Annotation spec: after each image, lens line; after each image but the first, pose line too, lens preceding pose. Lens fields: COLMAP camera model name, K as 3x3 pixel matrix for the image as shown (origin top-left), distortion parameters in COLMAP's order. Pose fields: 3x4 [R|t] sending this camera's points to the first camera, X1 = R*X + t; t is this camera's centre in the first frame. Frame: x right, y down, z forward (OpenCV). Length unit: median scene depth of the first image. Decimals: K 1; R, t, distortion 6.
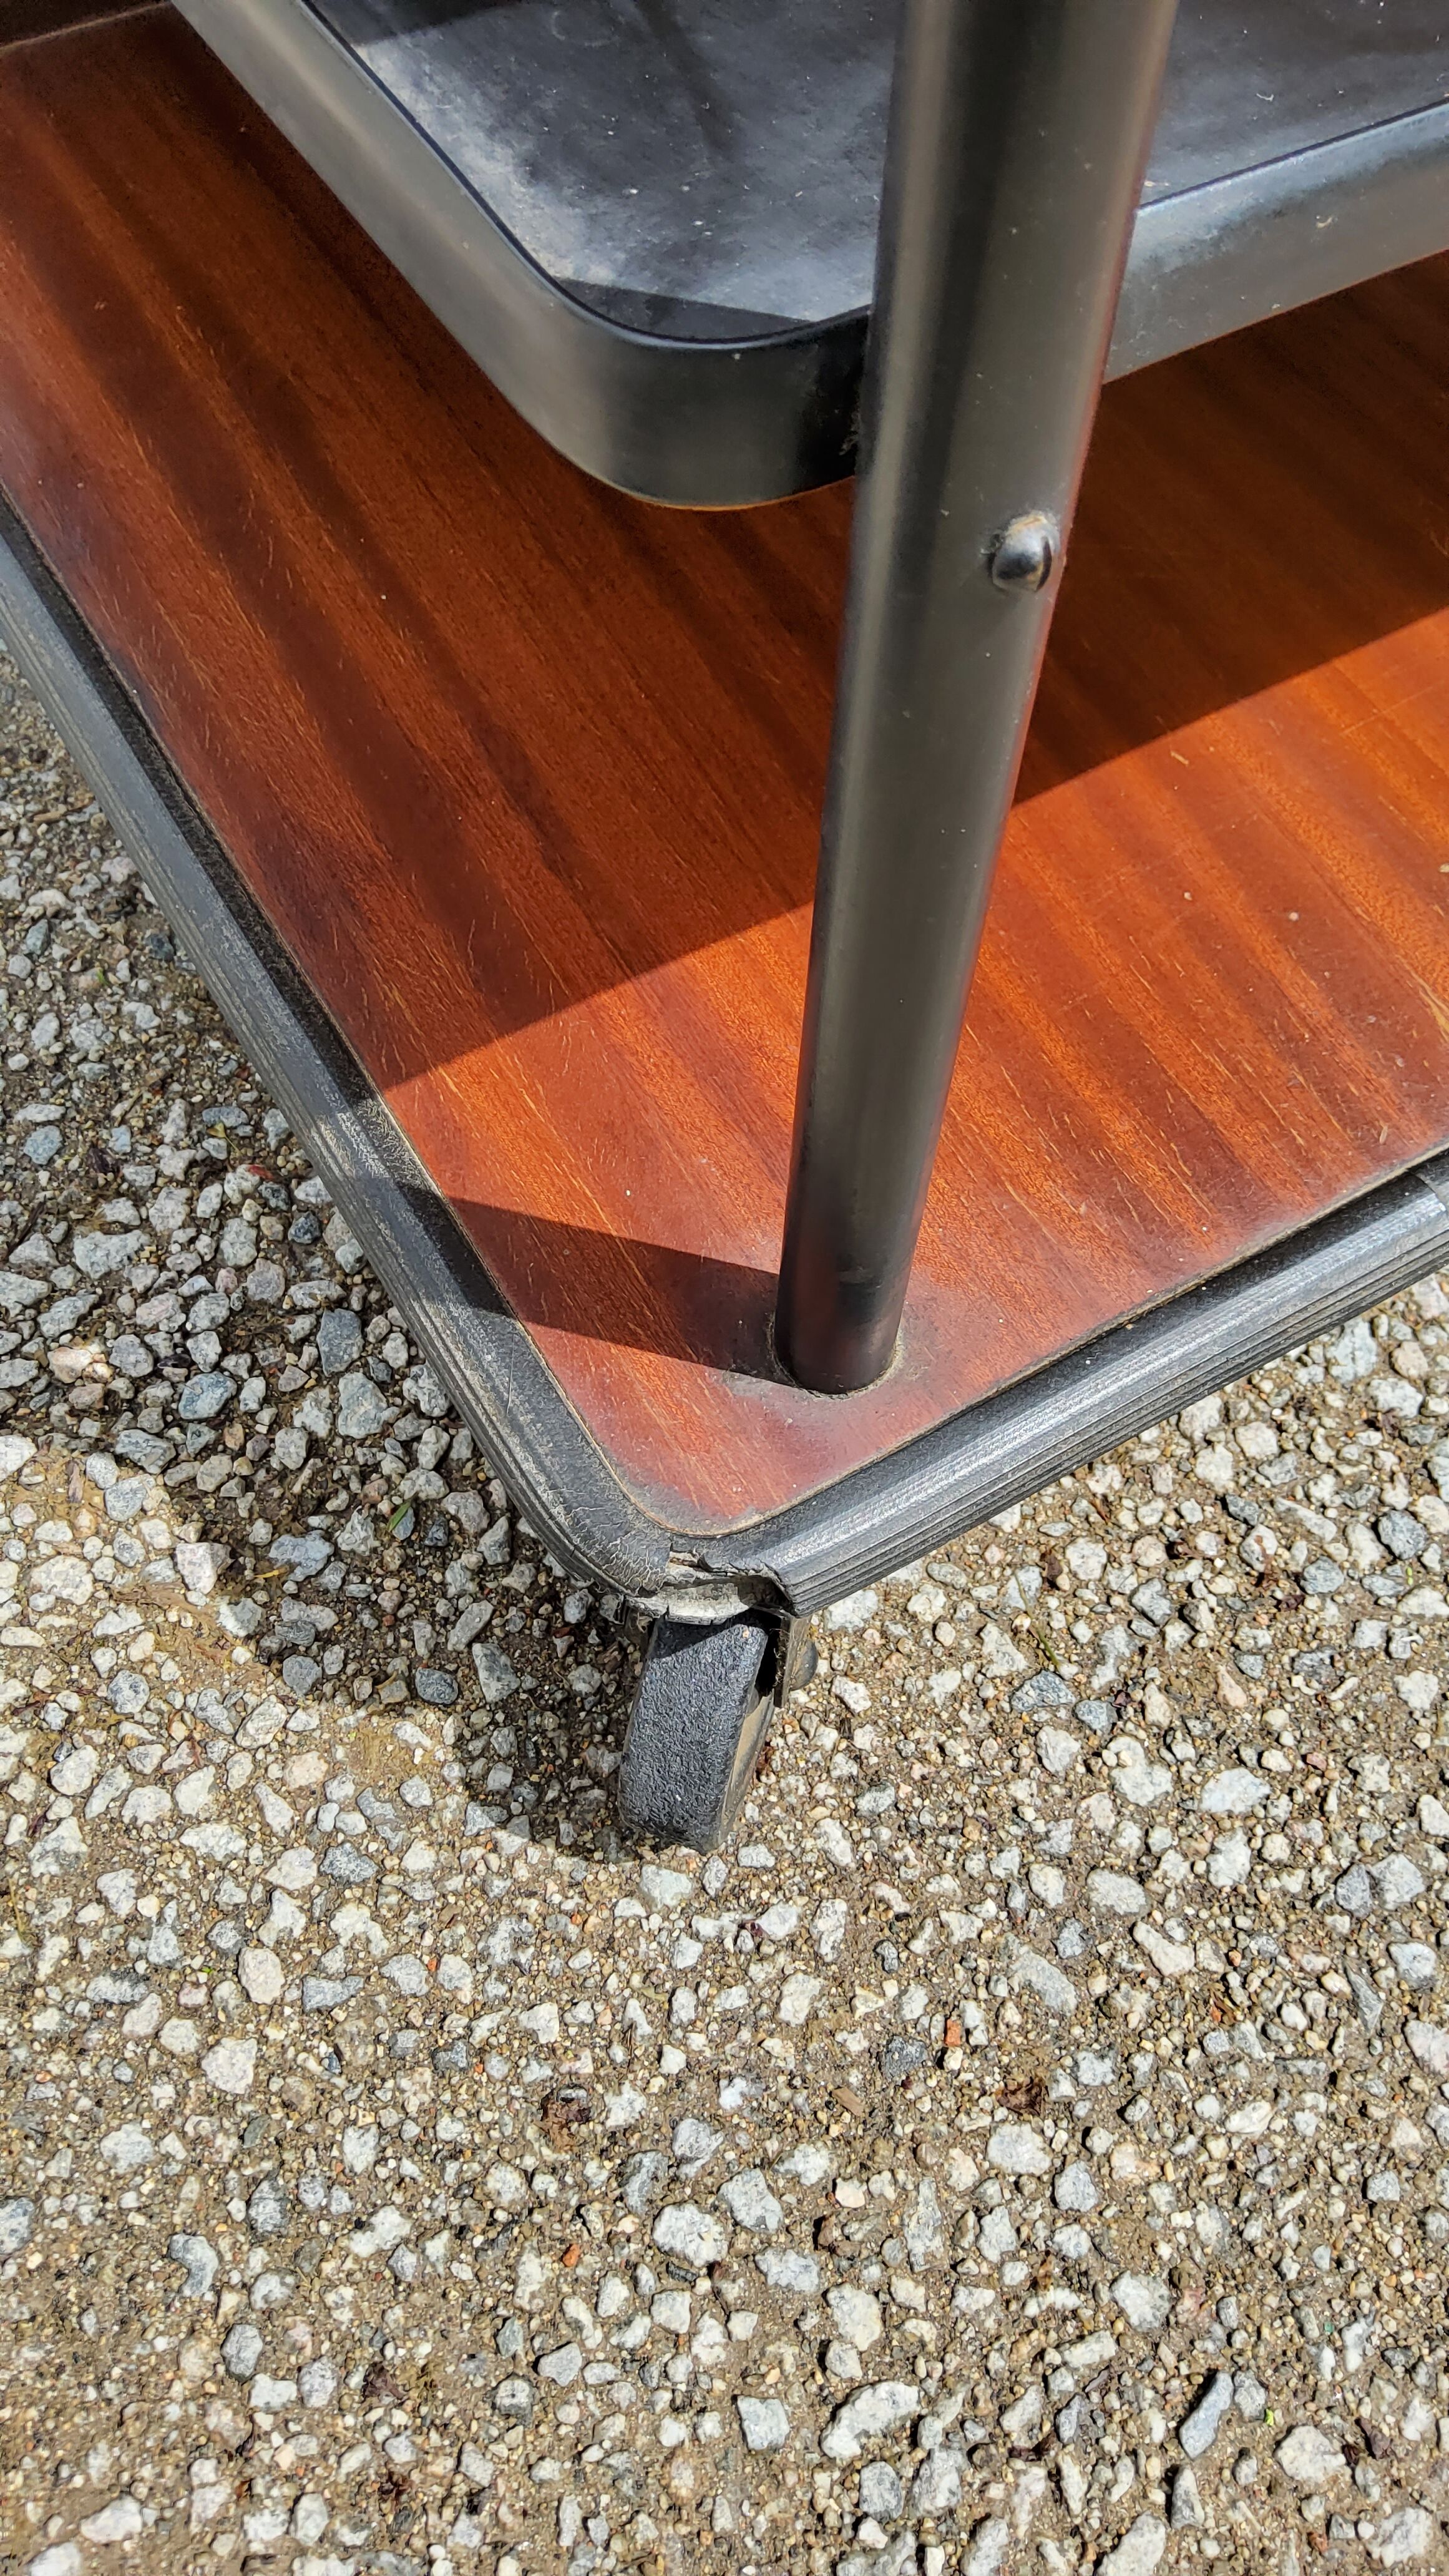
lens RADIAL K [[1961.8, 0, 728.5], [0, 1961.8, 1281.5], [0, 0, 1]] dist [0.053134, -0.102740]
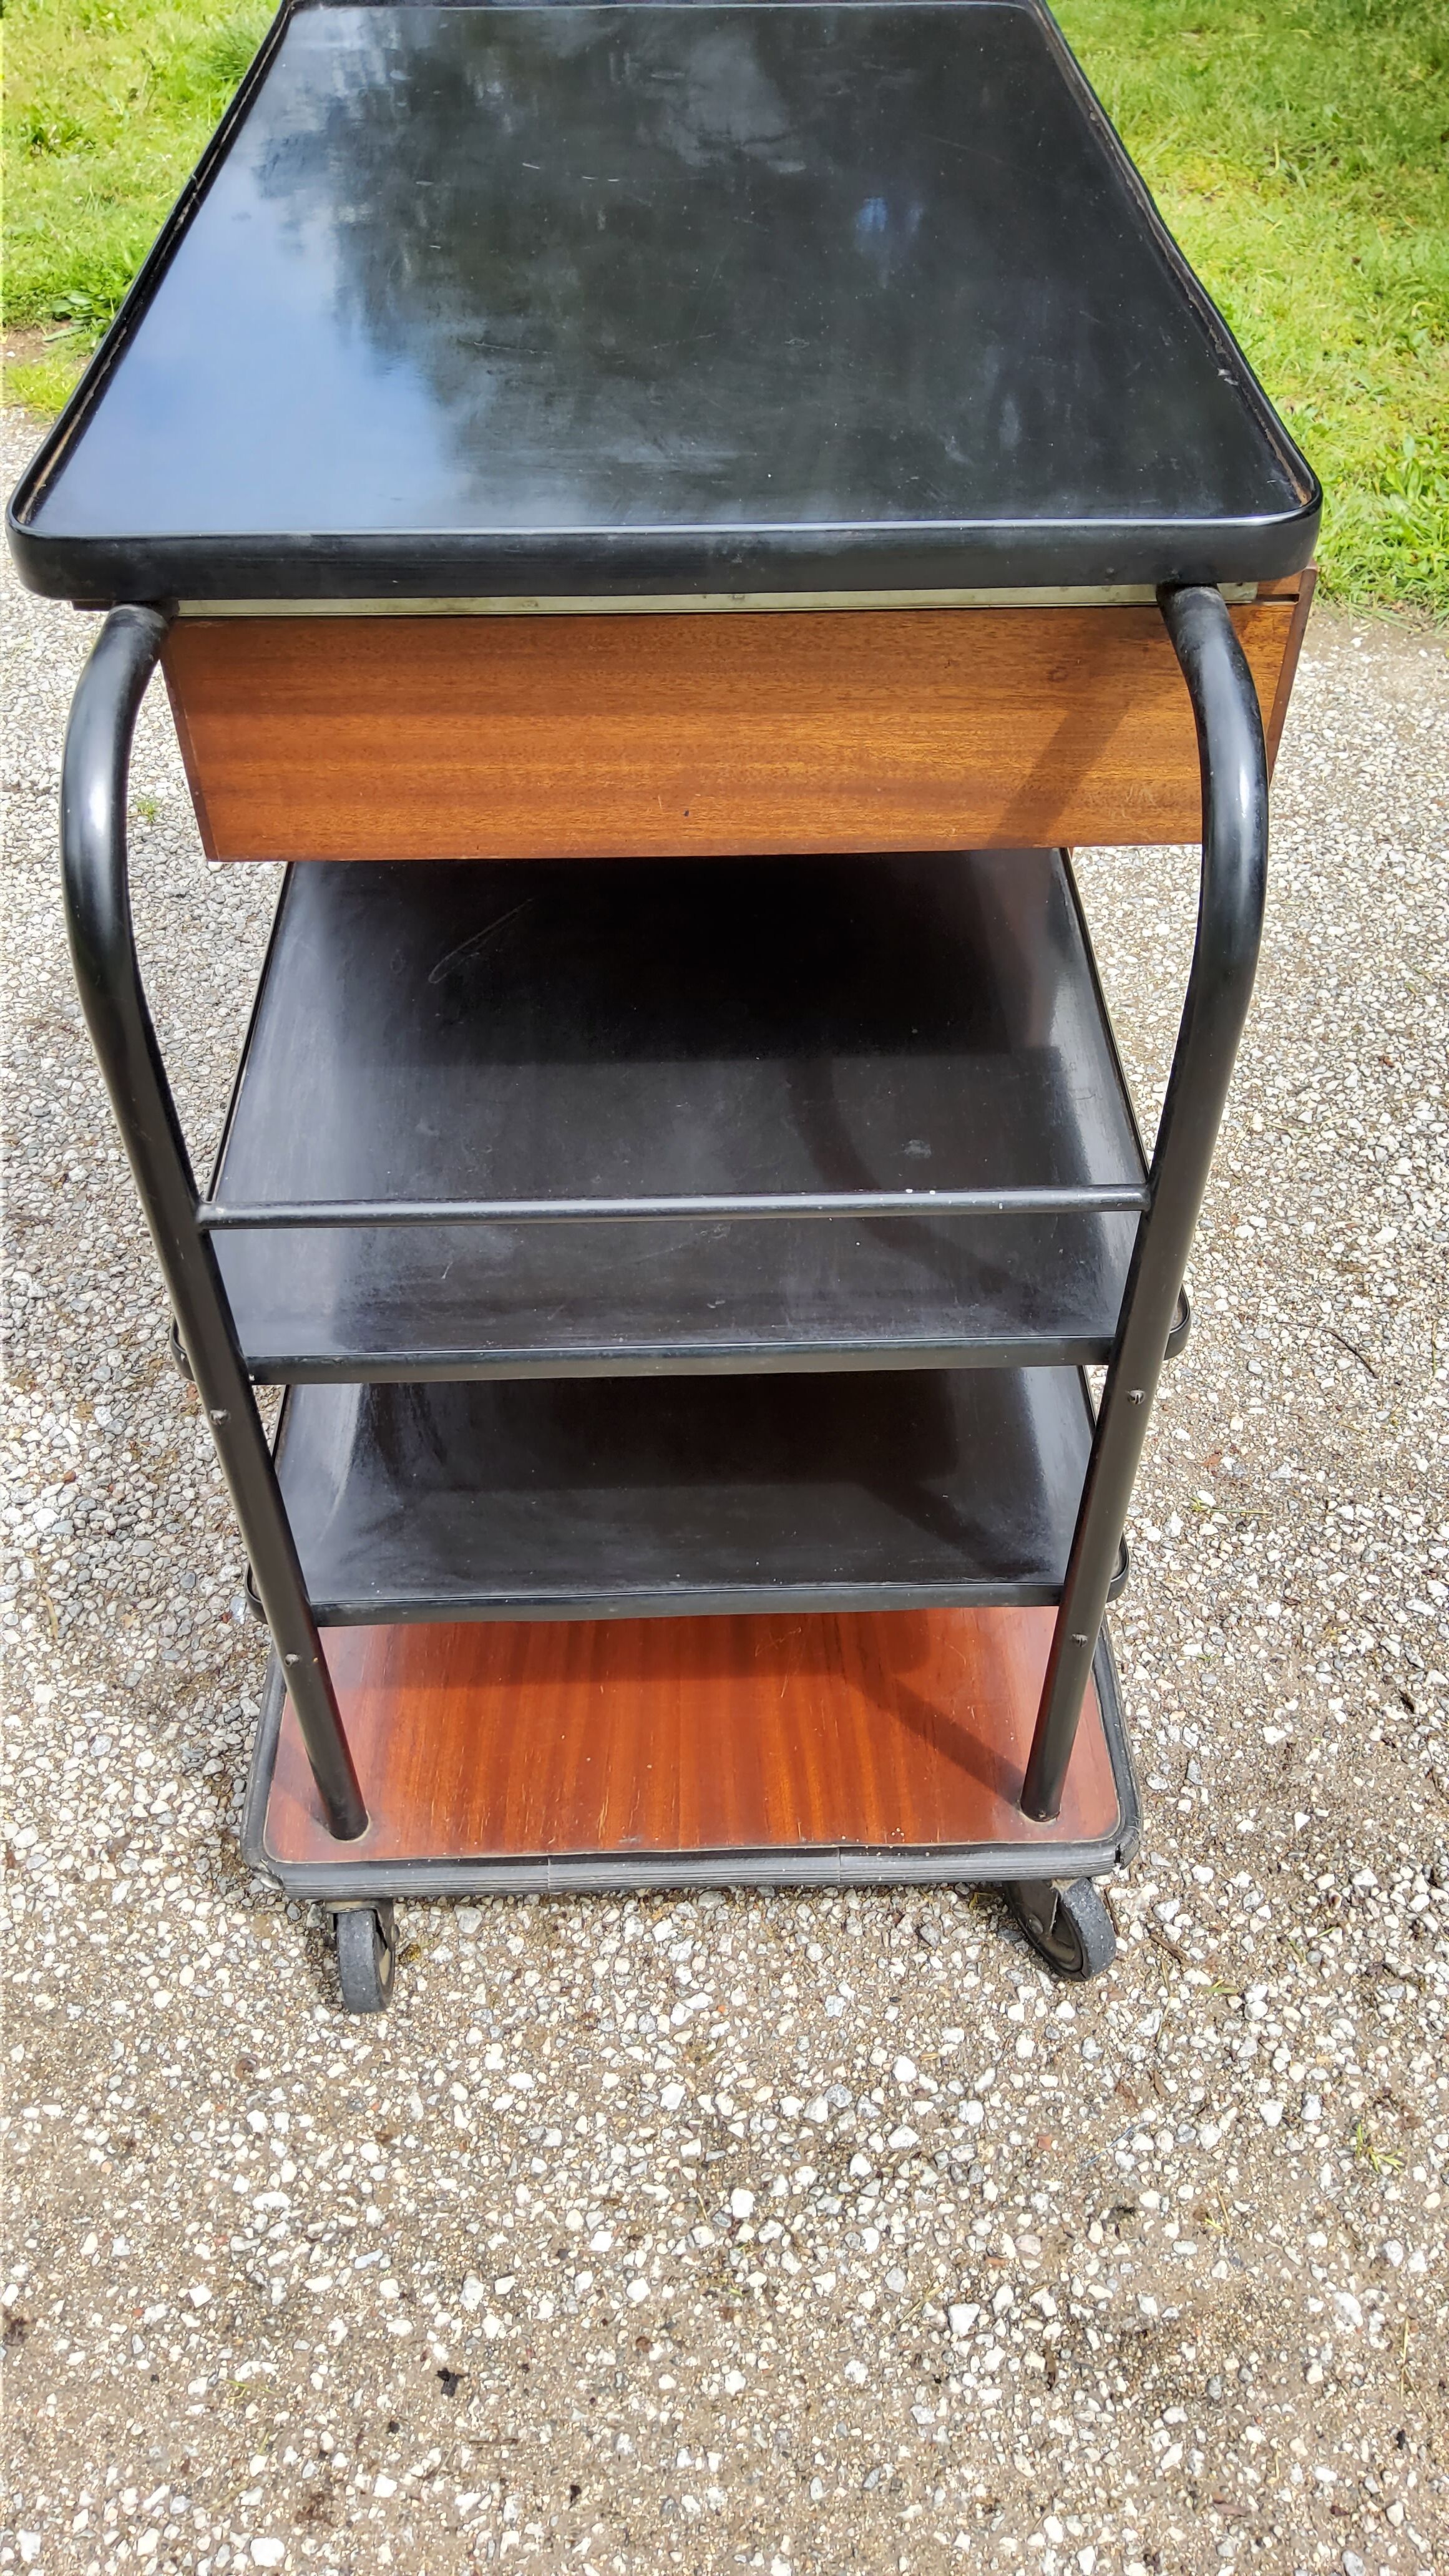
lens RADIAL K [[1961.8, 0, 737.0], [0, 1961.8, 1263.7], [0, 0, 1]] dist [0.053134, -0.102740]
pose [[0.883936, 0.311994, -0.348305, 1.111882], [-0.394825, 0.897069, -0.198447, -0.310117], [0.250540, 0.312934, 0.916134, -1.690697]]
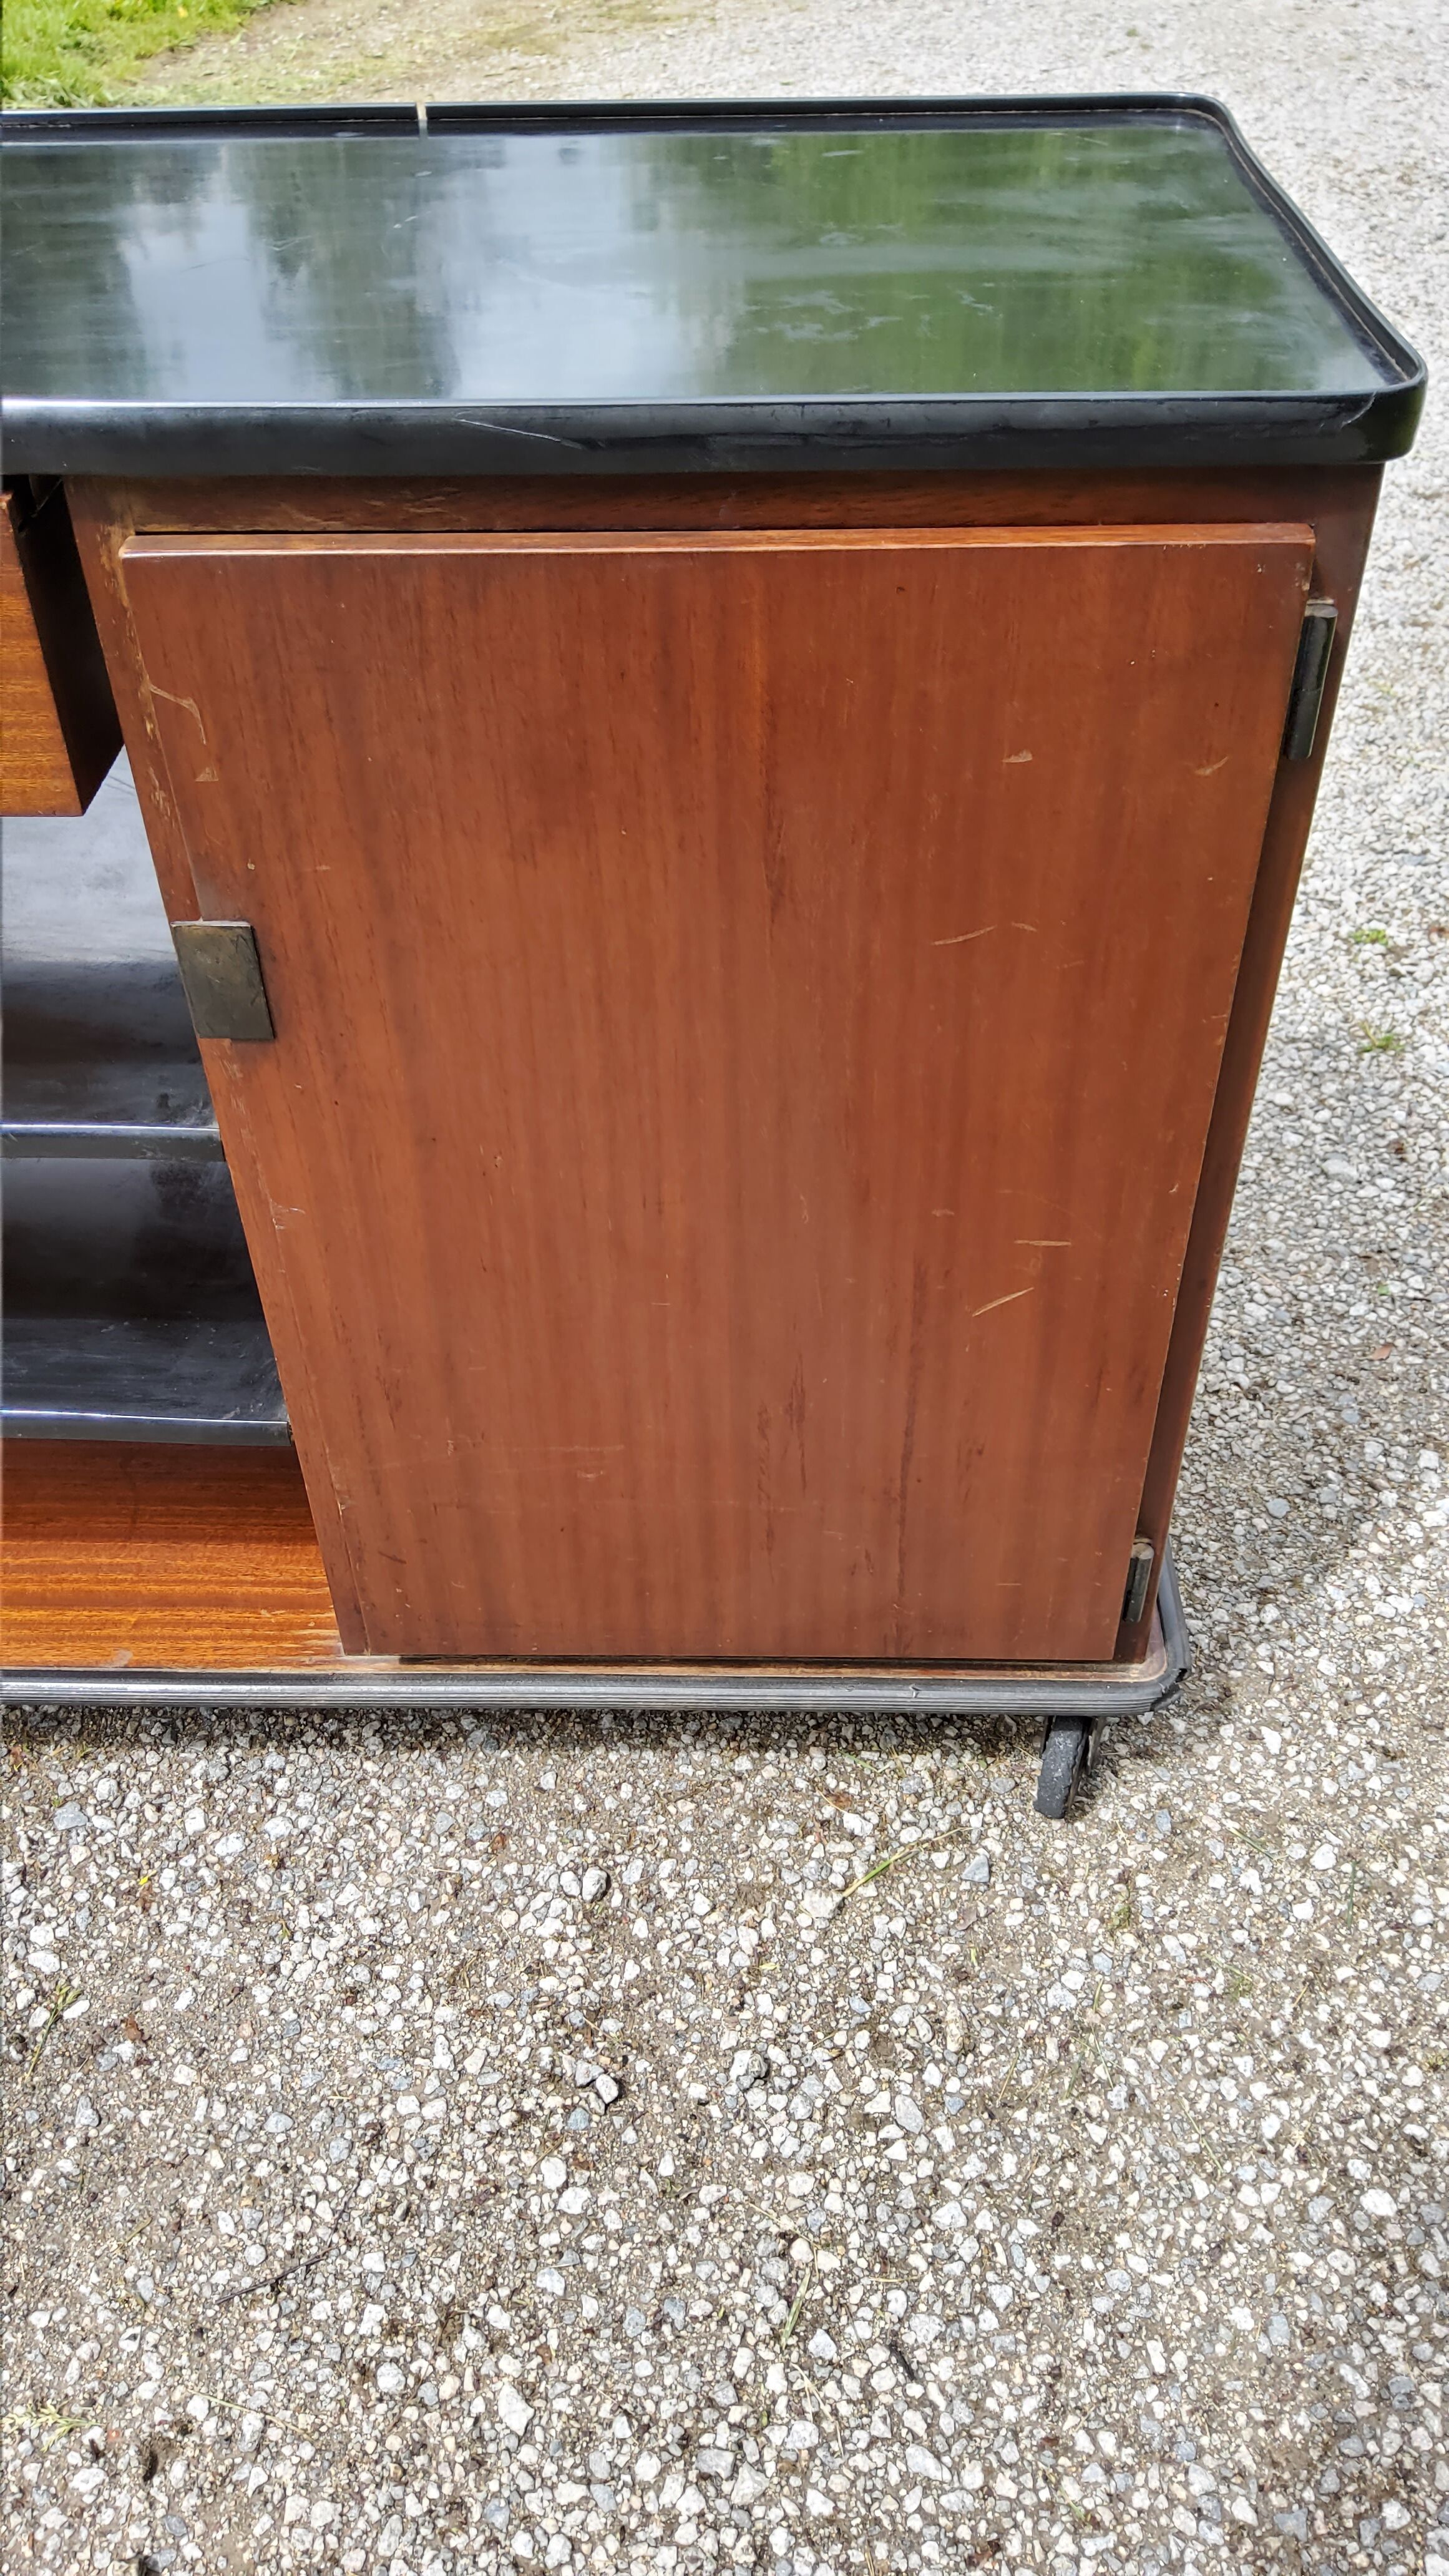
lens RADIAL K [[1961.8, 0, 735.1], [0, 1961.8, 1260.3], [0, 0, 1]] dist [0.053134, -0.102740]
pose [[-0.513266, 0.548470, -0.660105, 1.509196], [-0.744650, 0.097786, 0.660253, -3.423222], [0.426678, 0.830433, 0.358228, 0.359730]]
